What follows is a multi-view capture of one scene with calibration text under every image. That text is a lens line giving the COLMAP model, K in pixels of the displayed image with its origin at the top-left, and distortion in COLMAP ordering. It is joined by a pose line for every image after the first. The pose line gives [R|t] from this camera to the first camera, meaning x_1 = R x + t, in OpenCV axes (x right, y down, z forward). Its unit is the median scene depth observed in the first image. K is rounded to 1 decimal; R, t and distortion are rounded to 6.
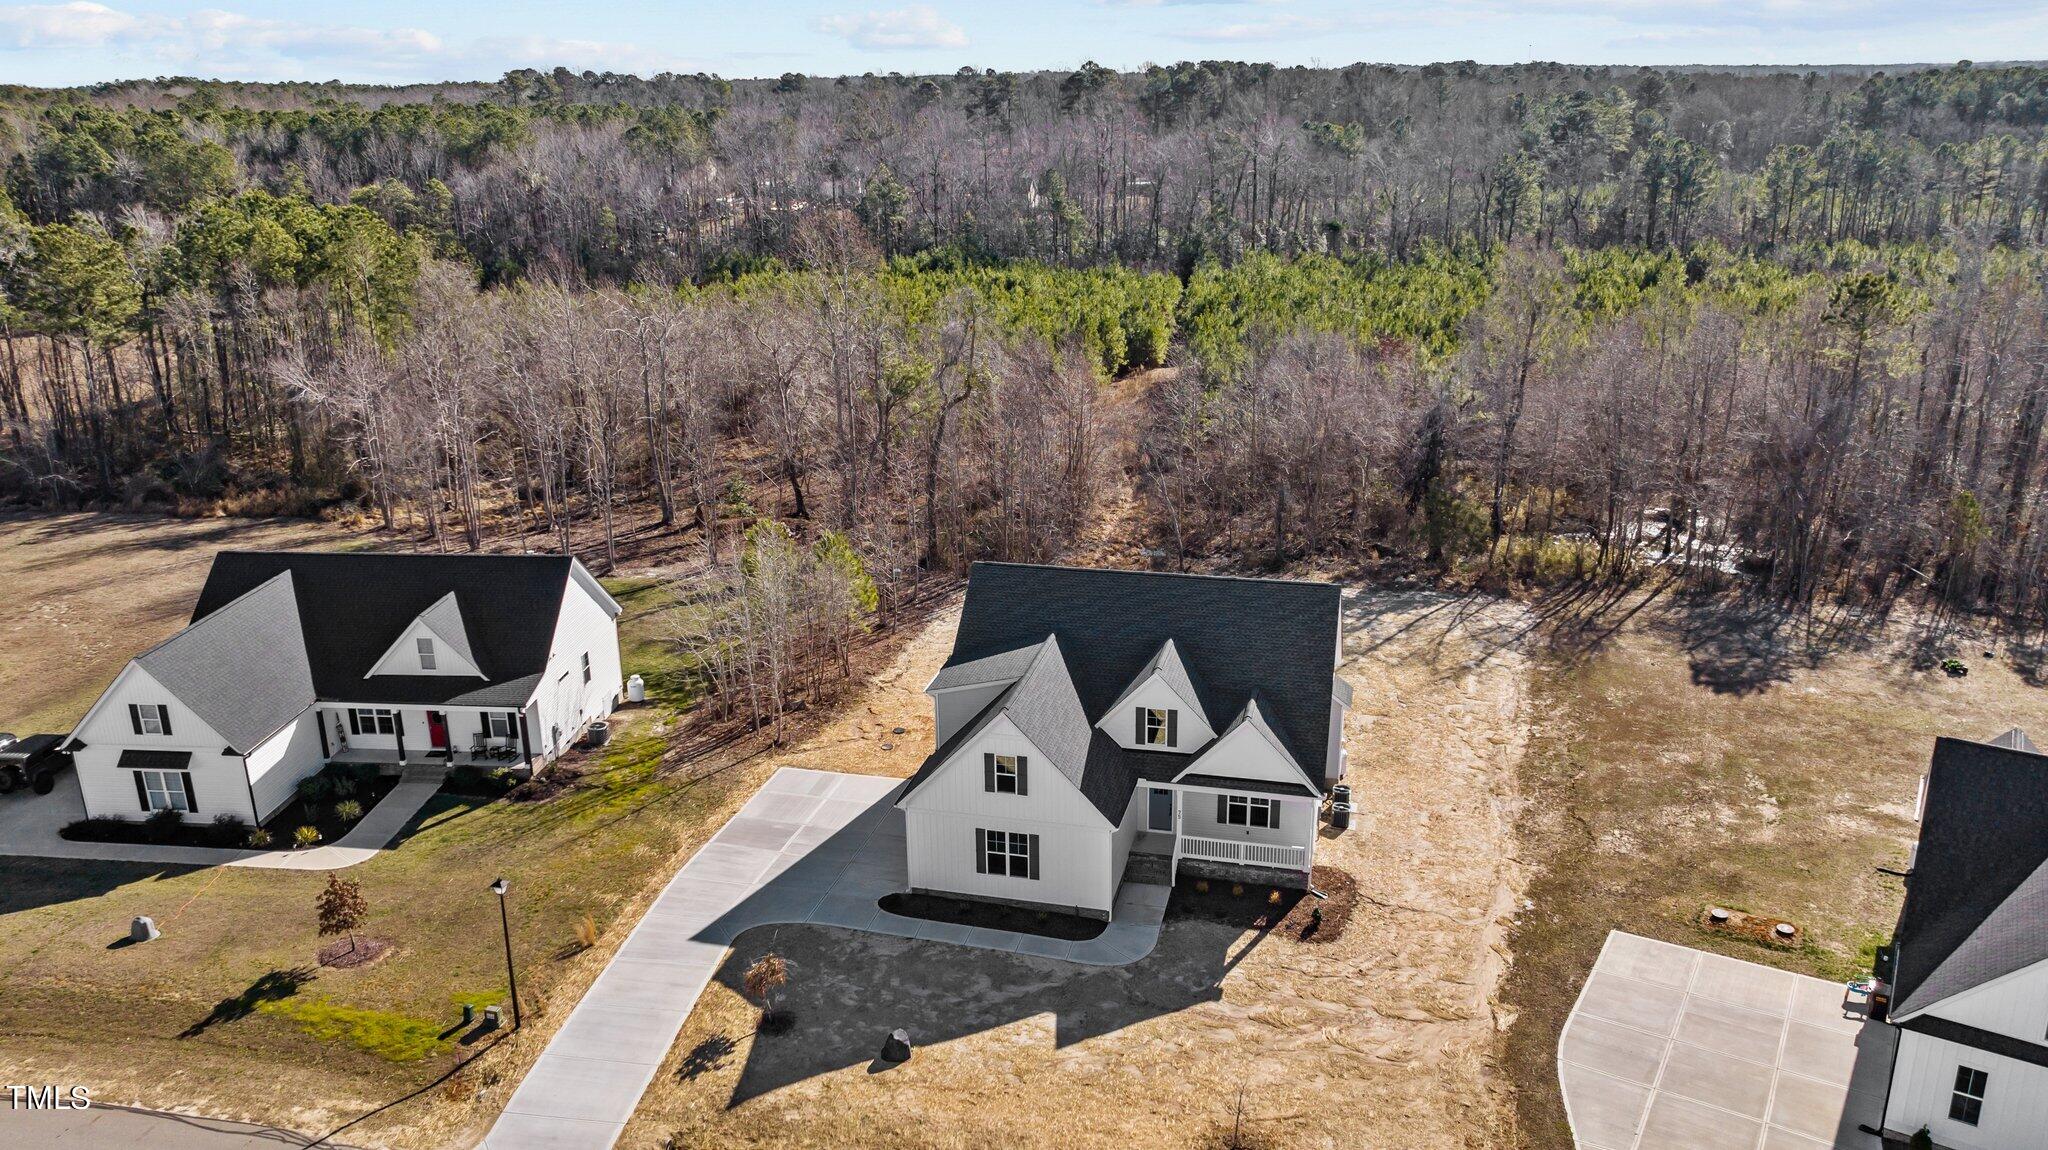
lens RADIAL K [[1519.8, 0, 1024.0], [0, 1519.8, 575.0], [0, 0, 1]] dist [-0.019275, 0.000791]
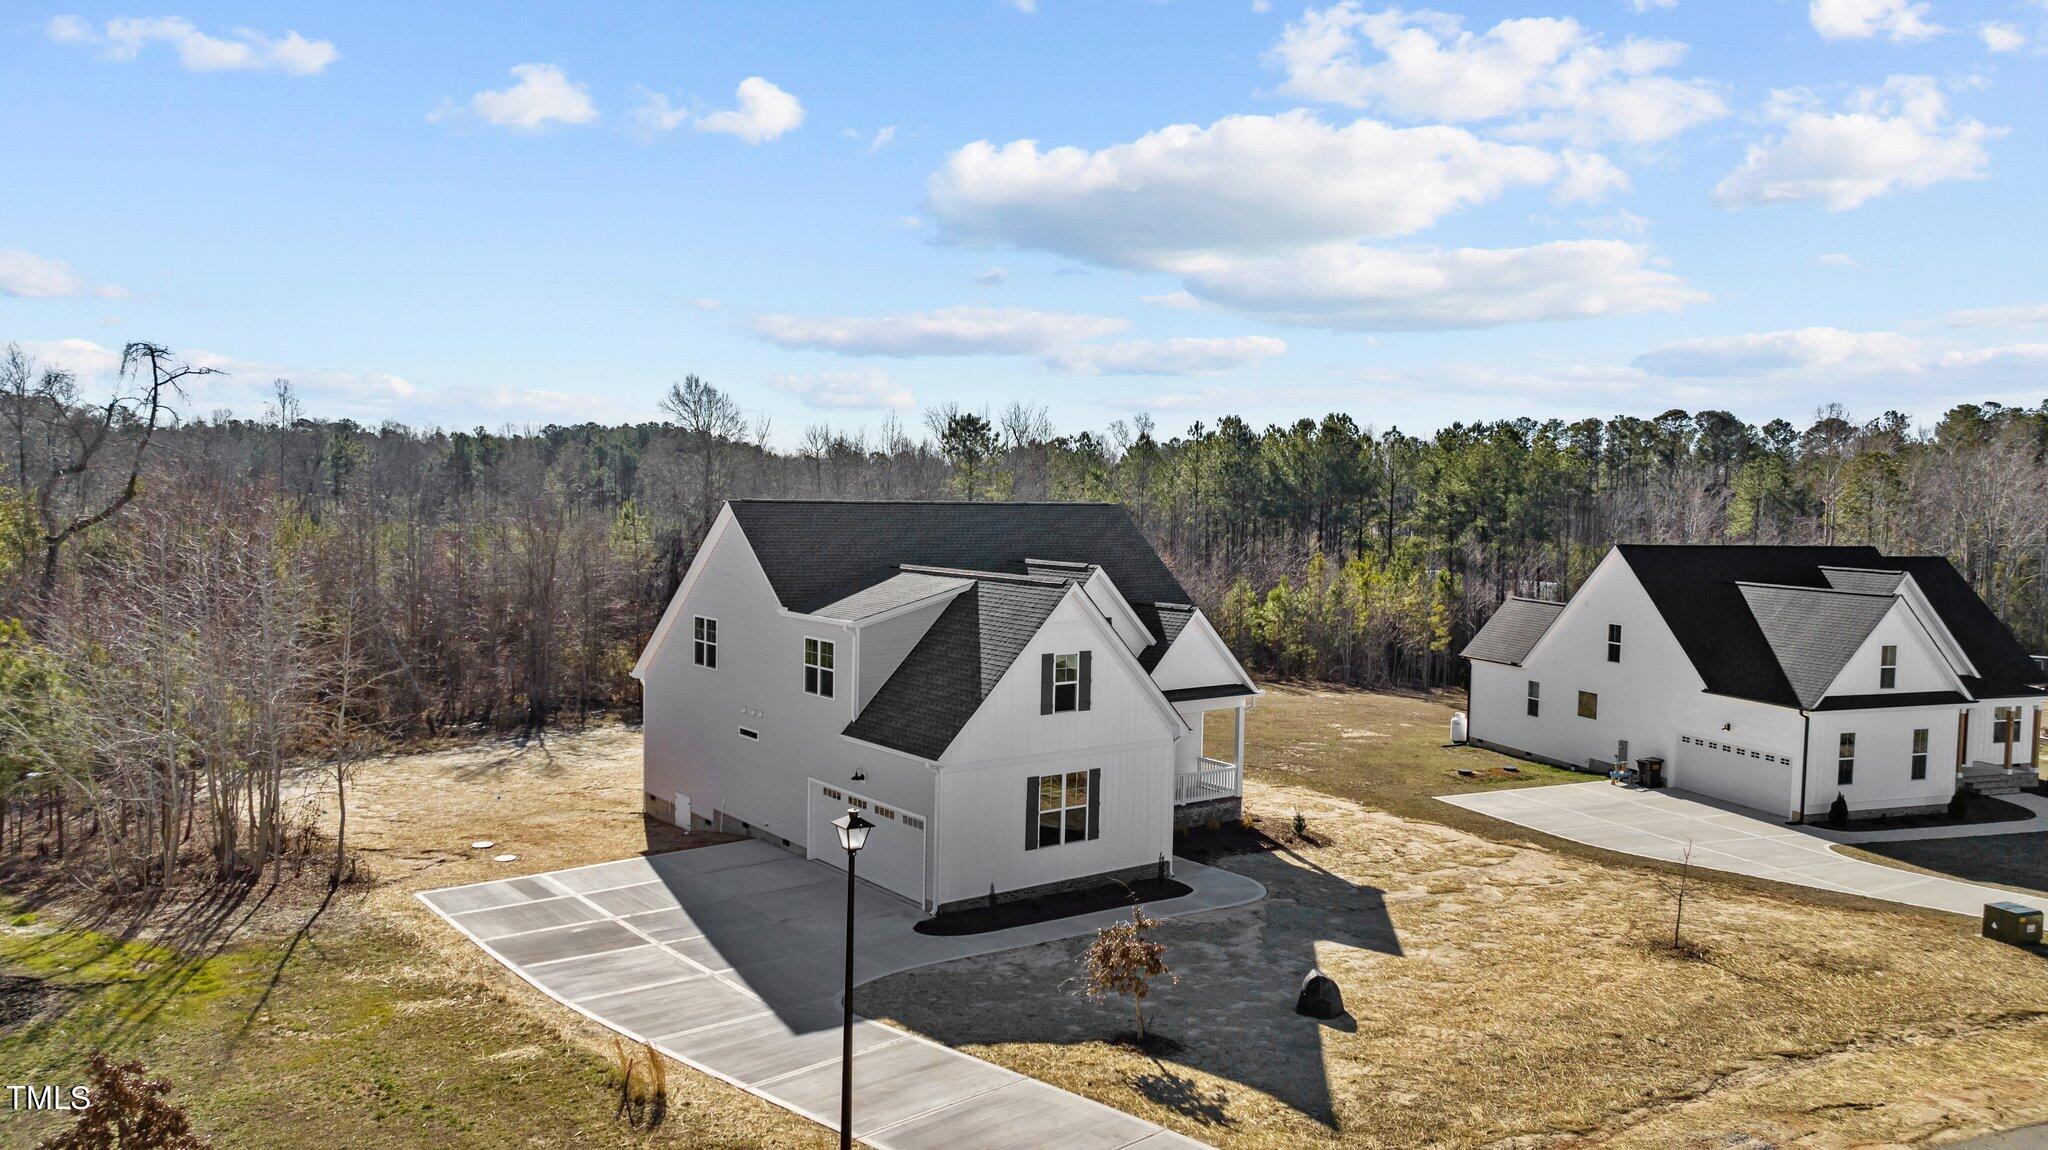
lens RADIAL K [[1441.5, 0, 1024.0], [0, 1441.5, 575.0], [0, 0, 1]] dist [-0.019821, 0.000902]
pose [[0.619741, -0.021272, 0.784518, -0.480101], [0.220915, 0.963940, -0.148378, 0.156531], [-0.753072, 0.265268, 0.602093, 0.529364]]
